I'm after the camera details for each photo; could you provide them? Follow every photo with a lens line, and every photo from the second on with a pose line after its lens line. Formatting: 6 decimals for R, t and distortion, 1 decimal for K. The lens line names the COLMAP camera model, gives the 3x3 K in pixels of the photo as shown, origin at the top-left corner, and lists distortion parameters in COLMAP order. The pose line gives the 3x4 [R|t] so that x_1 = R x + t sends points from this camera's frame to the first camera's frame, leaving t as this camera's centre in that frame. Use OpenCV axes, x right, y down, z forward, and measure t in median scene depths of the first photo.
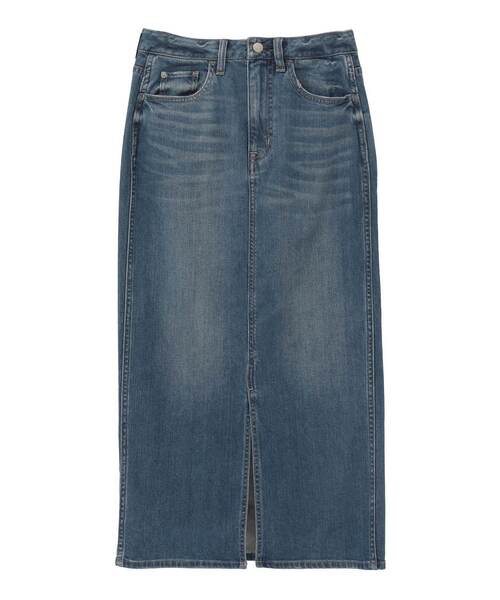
lens RADIAL K [[1205.8, 0, 250.0], [0, 1205.8, 300.0], [0, 0, 1]] dist [-0.612472, 0.128973]
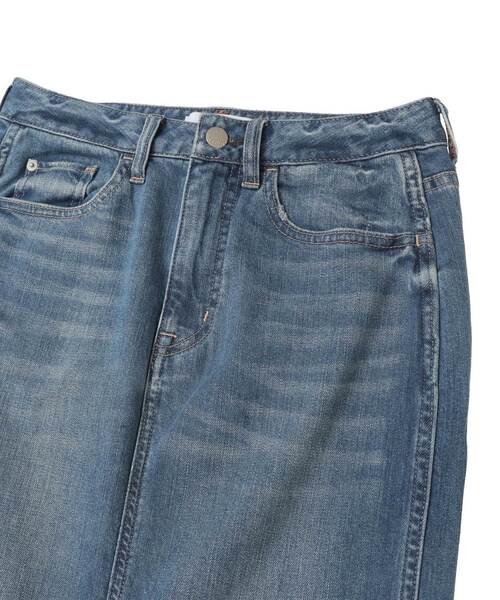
lens RADIAL K [[475.2, 0, 249.8], [0, 475.2, 297.8], [0, 0, 1]] dist [-0.153239, 0.238777]
pose [[0.966997, 0.189557, 0.170251, -0.001029], [-0.125560, 0.935966, -0.328942, -0.078532], [-0.221702, 0.296709, 0.928877, 0.810360]]
